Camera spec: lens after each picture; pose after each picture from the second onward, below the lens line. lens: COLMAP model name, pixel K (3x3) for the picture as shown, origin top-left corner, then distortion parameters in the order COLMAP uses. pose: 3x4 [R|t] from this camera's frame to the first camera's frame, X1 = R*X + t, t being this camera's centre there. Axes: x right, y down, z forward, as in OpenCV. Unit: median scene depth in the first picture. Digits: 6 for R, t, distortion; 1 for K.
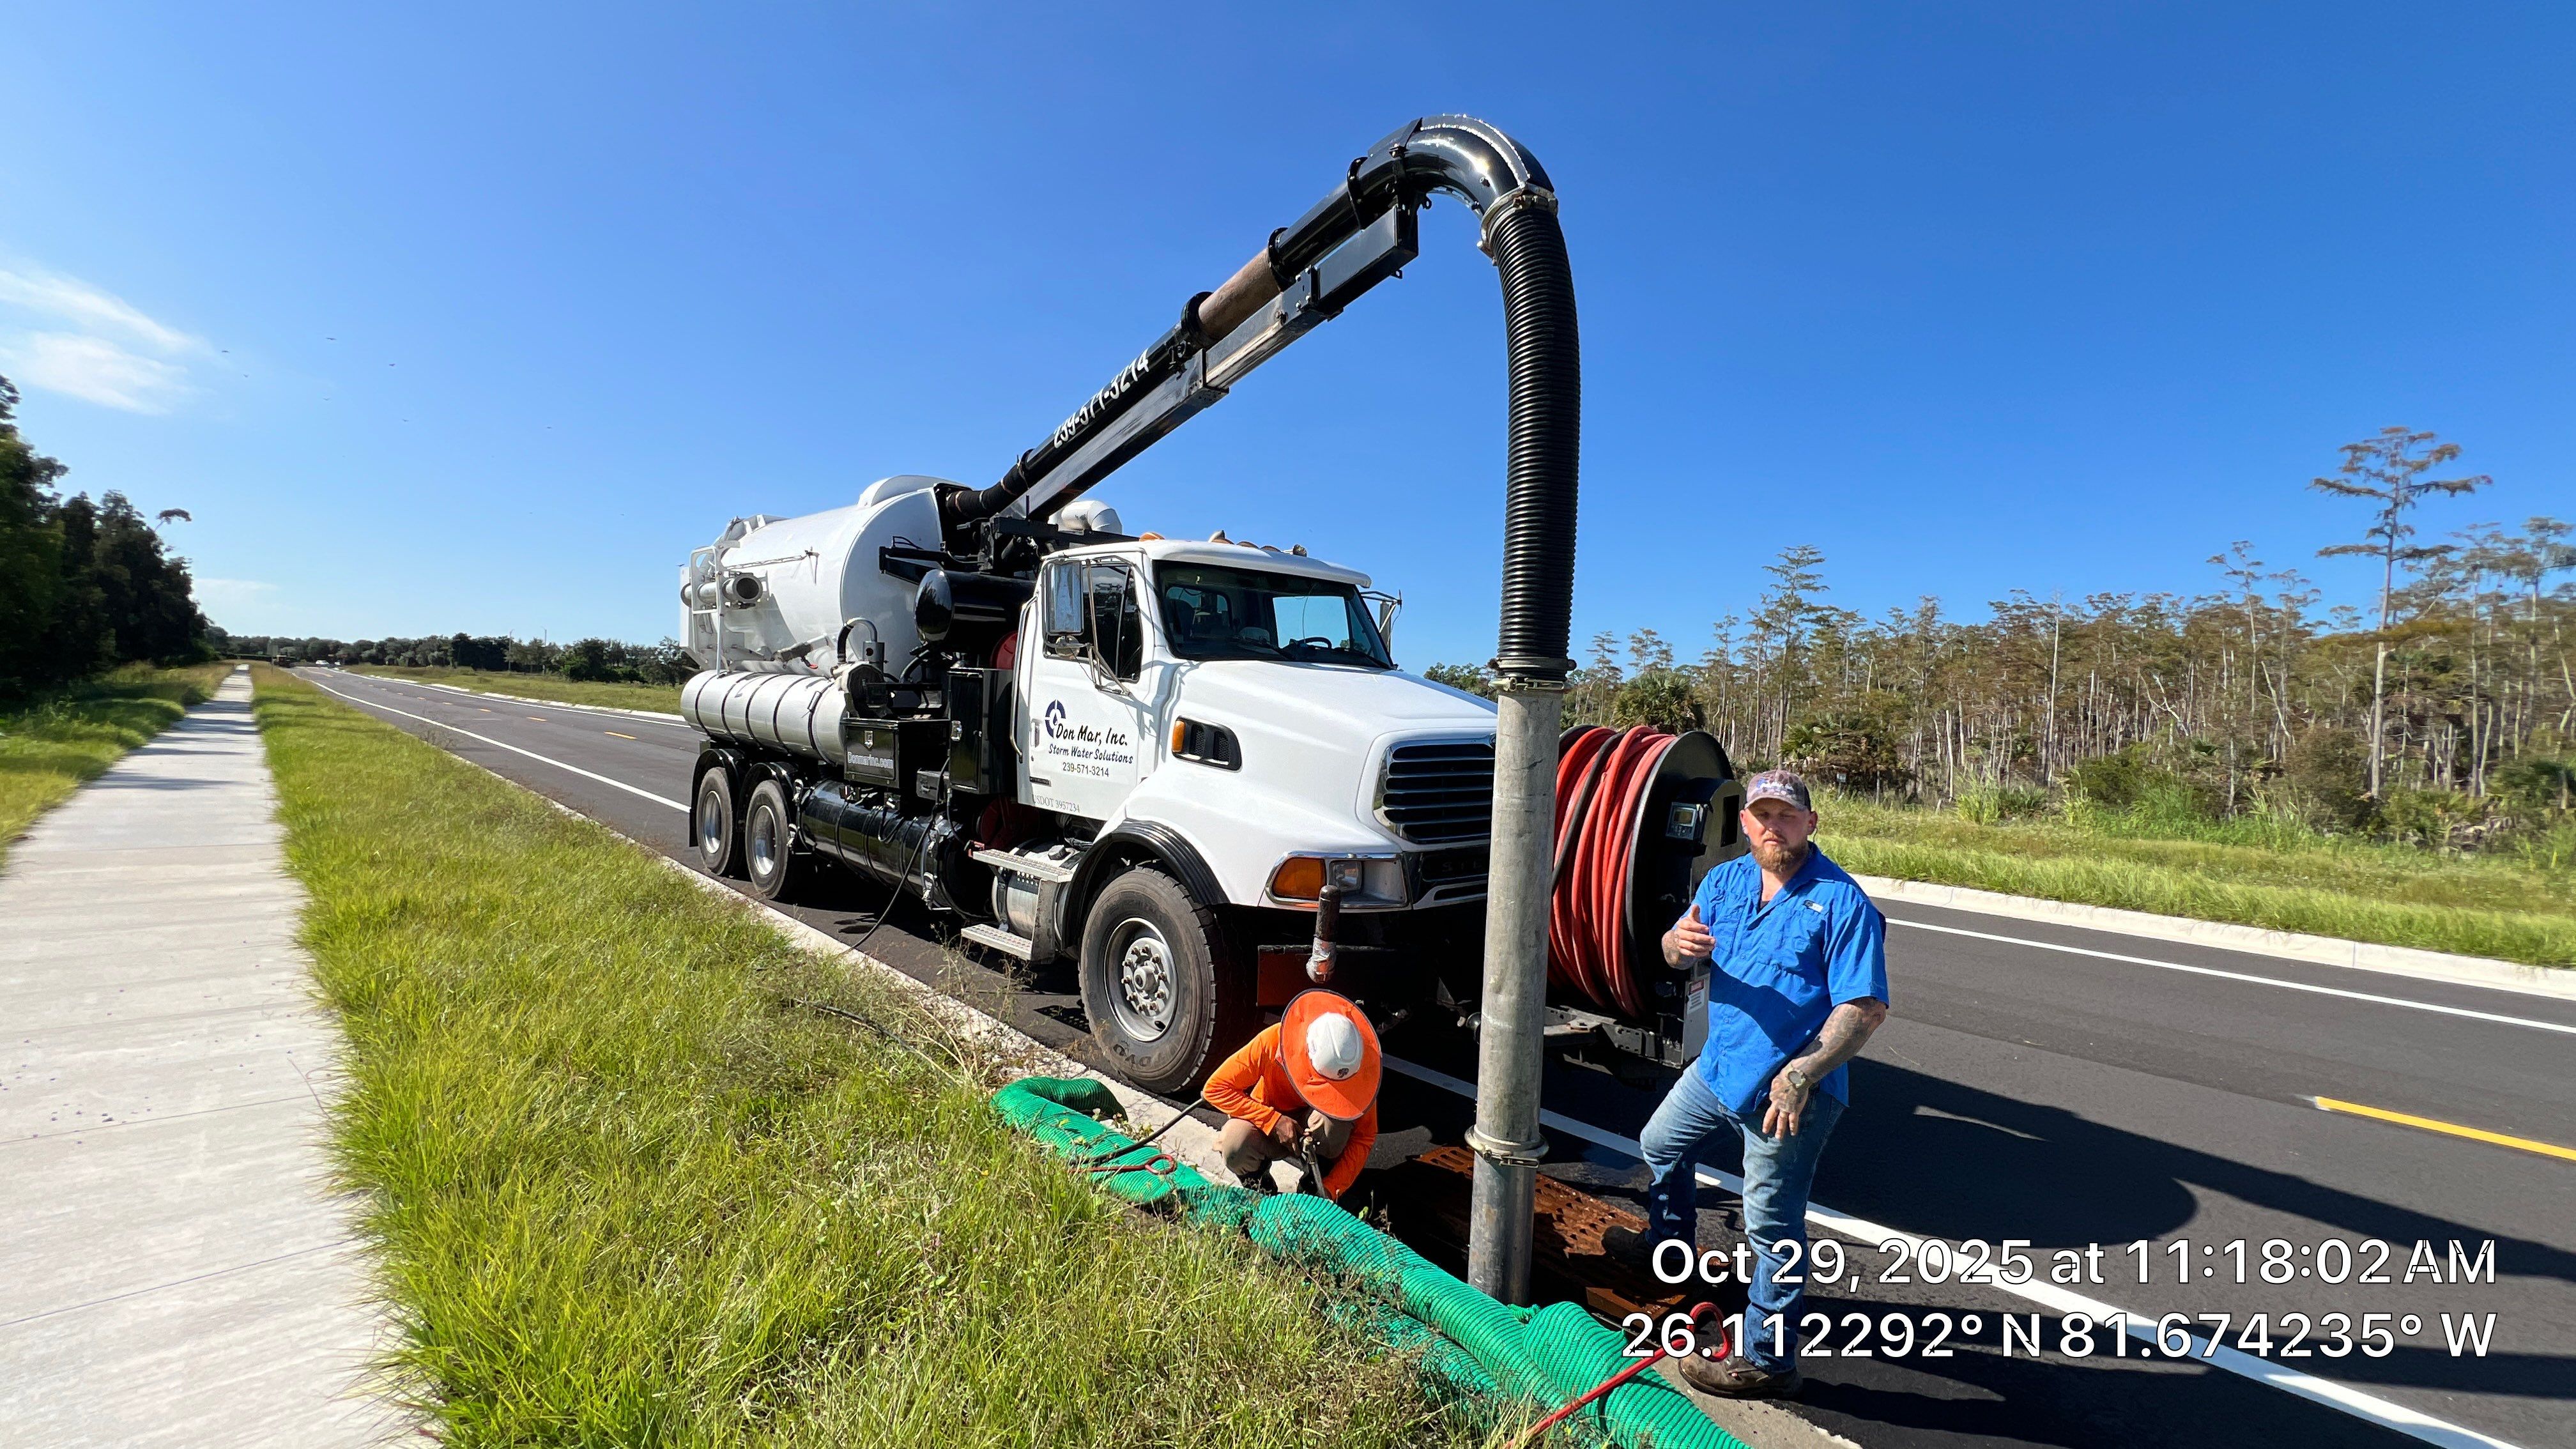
lens RADIAL K [[1032.5, 0, 1281.7], [0, 1032.5, 722.3], [0, 0, 1]] dist [-0.006556, 0.001373]
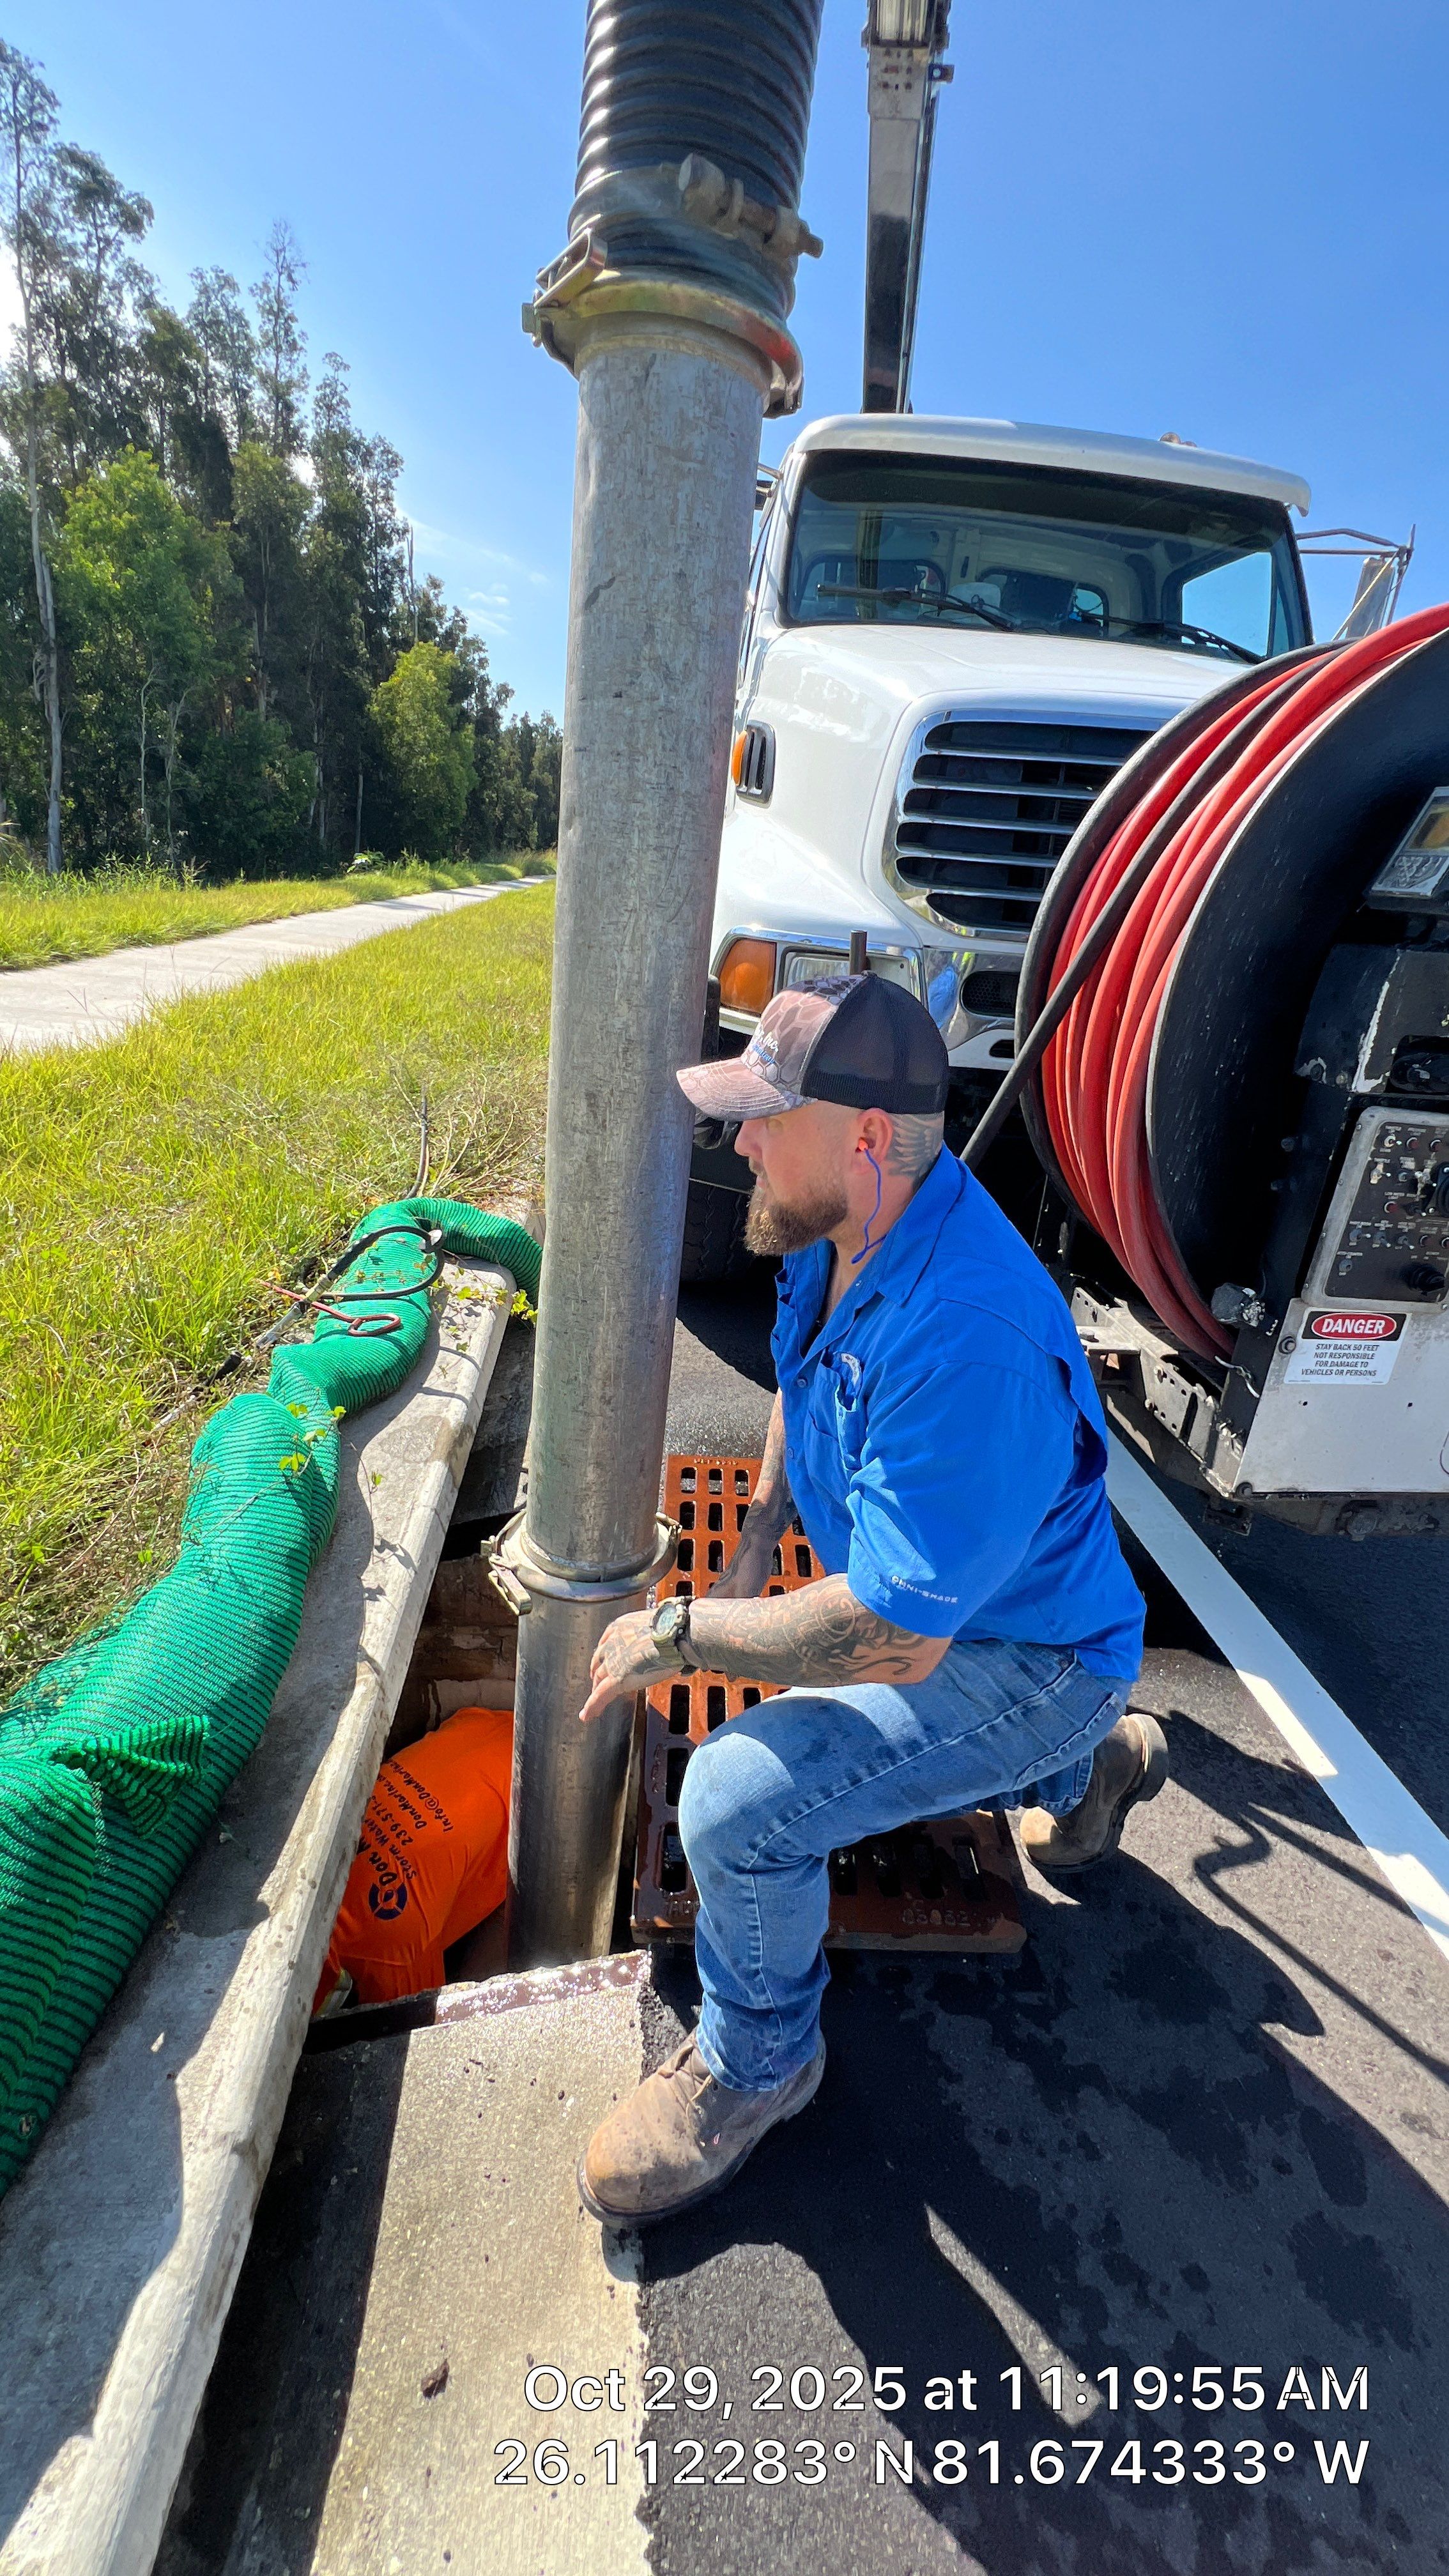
lens RADIAL K [[1032.5, 0, 733.5], [0, 1032.5, 1279.4], [0, 0, 1]] dist [-0.006556, 0.001373]
pose [[0.761122, 0.265317, -0.591861, 0.245802], [-0.070862, 0.941062, 0.330729, 0.073358], [0.644726, -0.209784, 0.735064, 0.321677]]
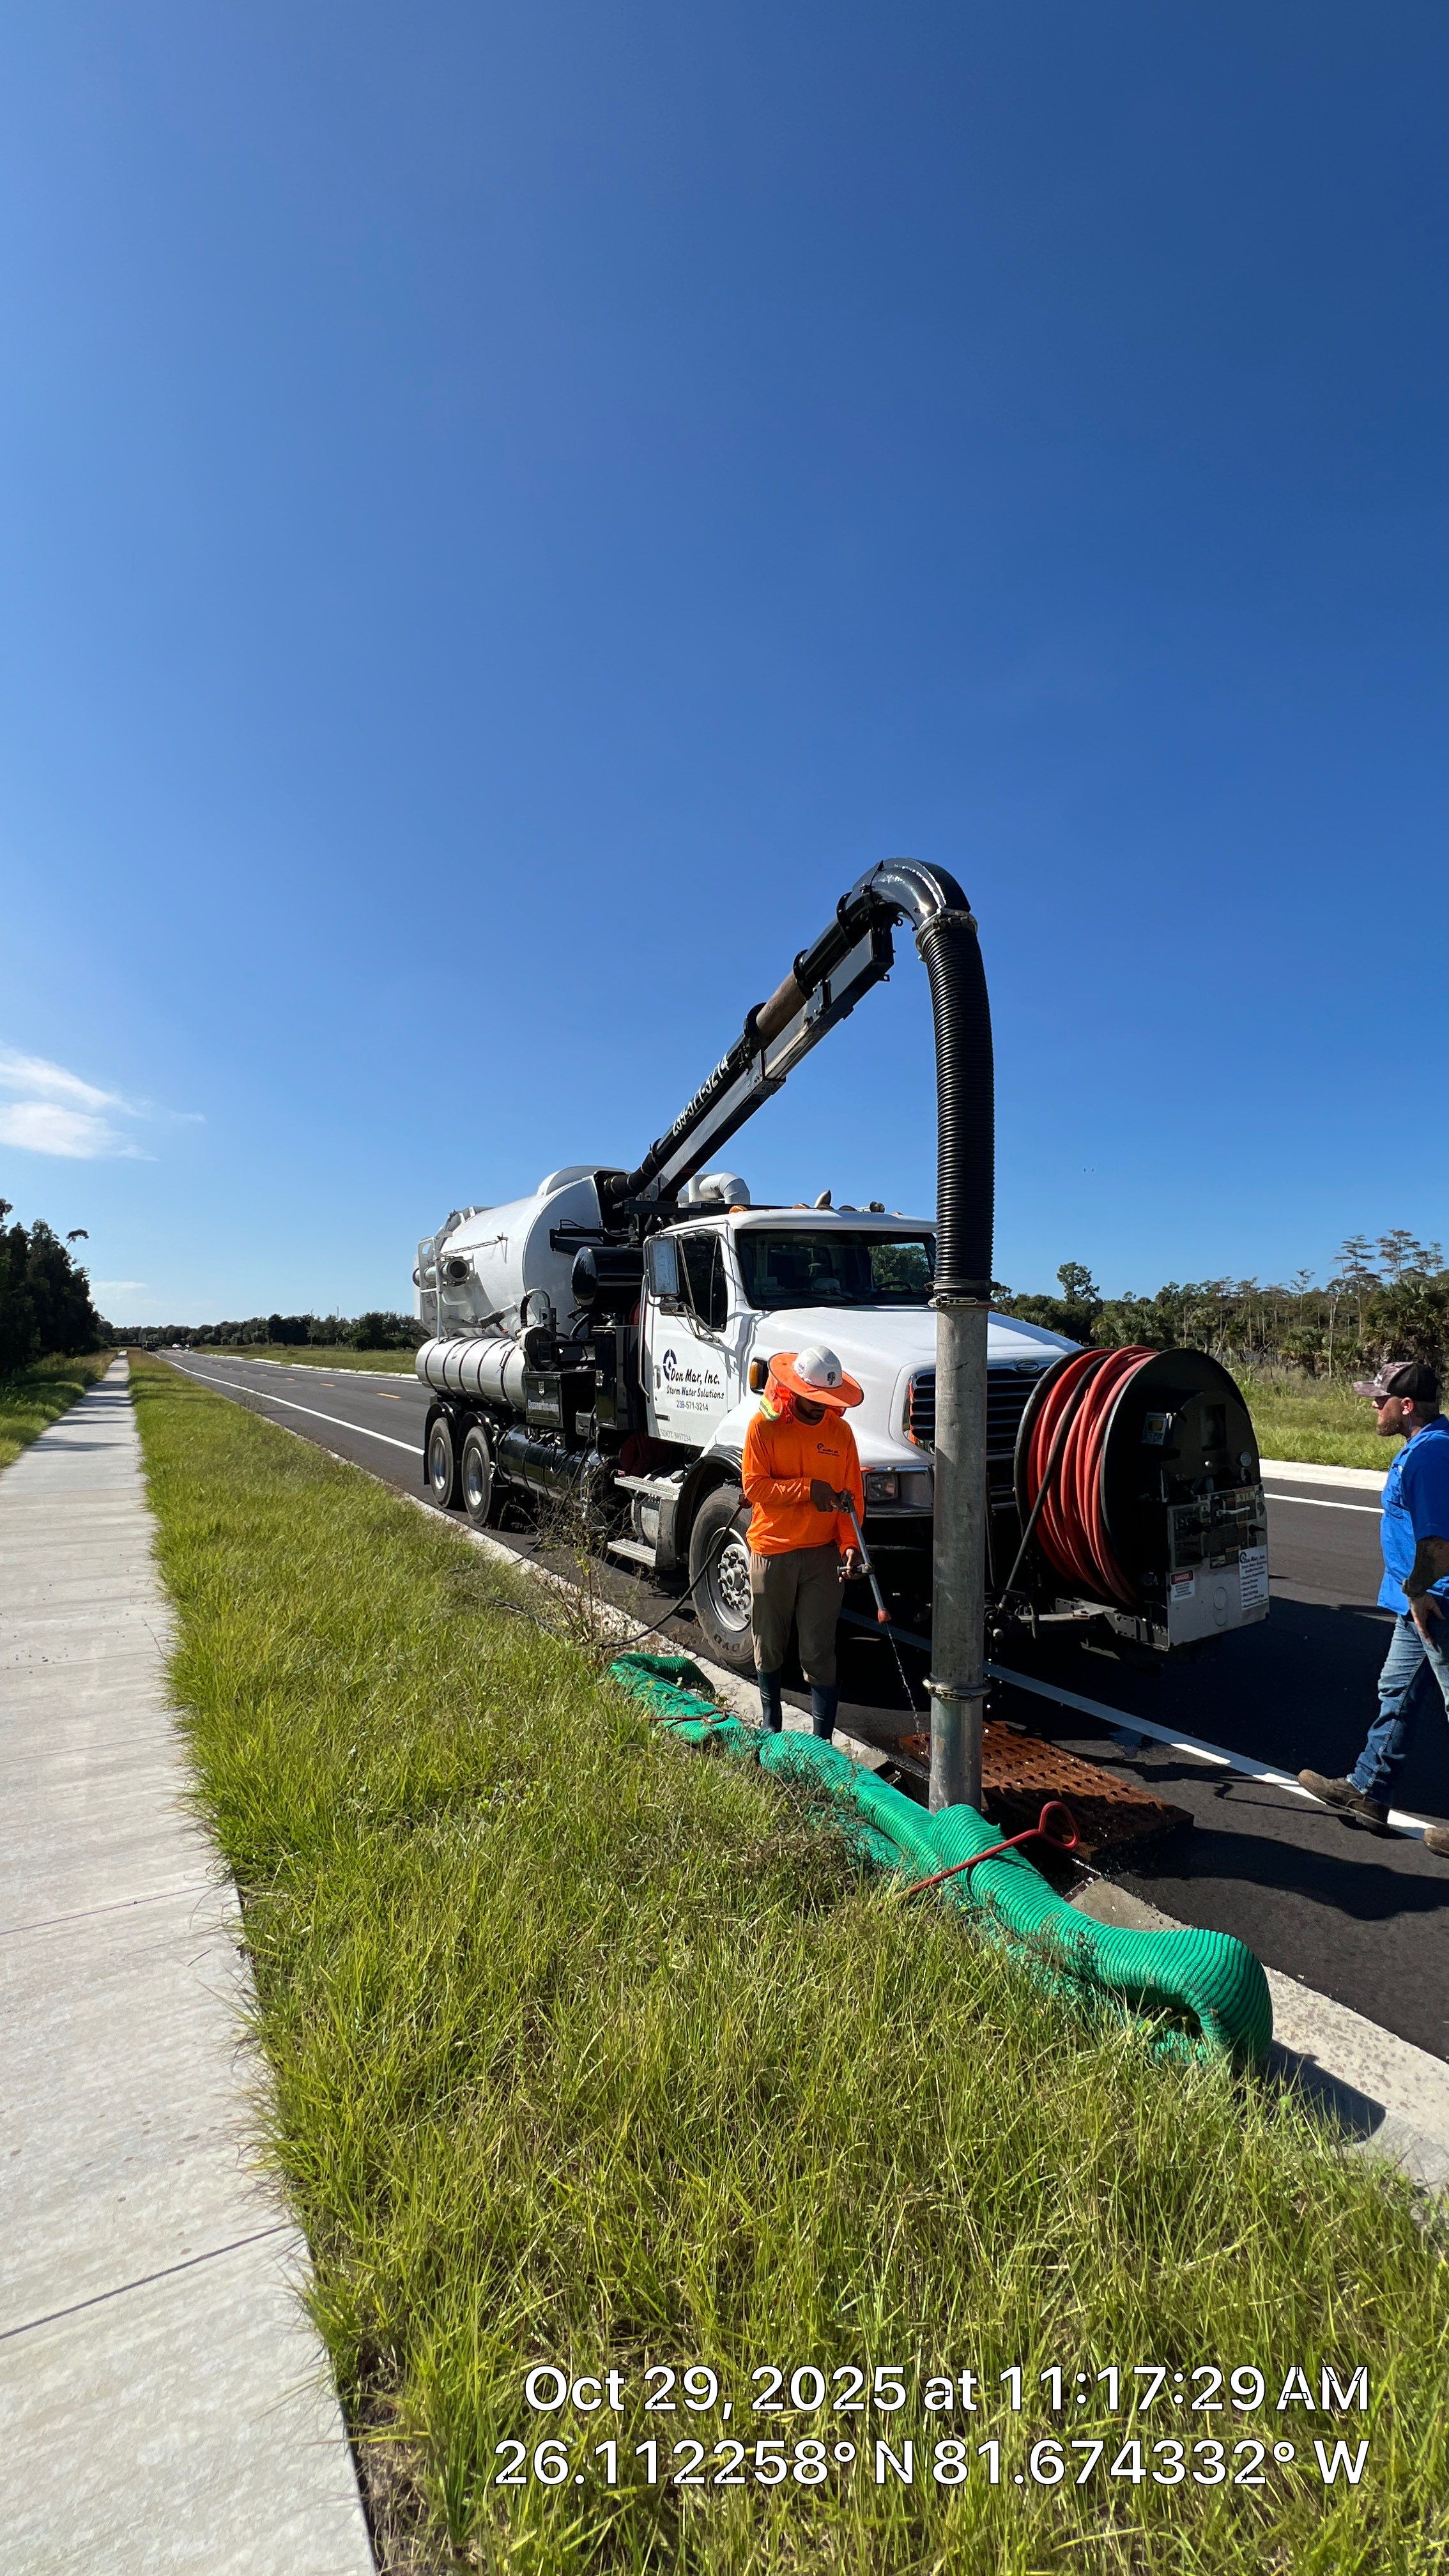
lens RADIAL K [[1032.5, 0, 733.5], [0, 1032.5, 1279.4], [0, 0, 1]] dist [-0.006556, 0.001373]
pose [[0.965666, -0.069714, -0.250258, 0.129015], [0.049708, 0.995106, -0.085402, 0.003361], [0.254987, 0.070030, 0.964405, -0.123404]]
